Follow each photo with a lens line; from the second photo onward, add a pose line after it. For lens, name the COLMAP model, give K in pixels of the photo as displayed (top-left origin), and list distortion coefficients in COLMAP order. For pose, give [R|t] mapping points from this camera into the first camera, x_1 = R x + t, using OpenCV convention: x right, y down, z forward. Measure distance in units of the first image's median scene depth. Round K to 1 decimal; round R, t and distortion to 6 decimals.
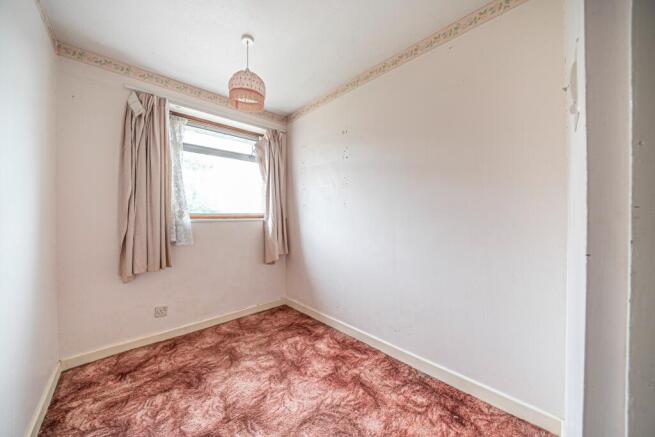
lens RADIAL K [[227.5, 0, 325.9], [0, 227.5, 217.8], [0, 0, 1]] dist [-0.028224, 0.000054]
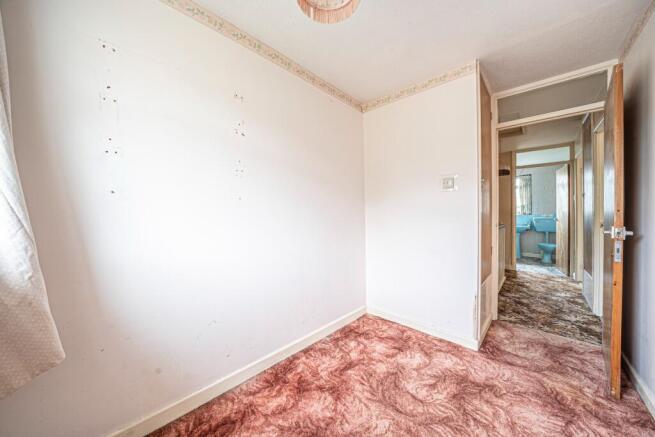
lens RADIAL K [[227.5, 0, 325.9], [0, 227.5, 217.8], [0, 0, 1]] dist [-0.028224, 0.000054]
pose [[-0.060962, -0.005292, 0.998126, -0.793520], [0.013556, 0.999889, 0.006130, -0.005838], [-0.998048, 0.013905, -0.060883, 0.979168]]
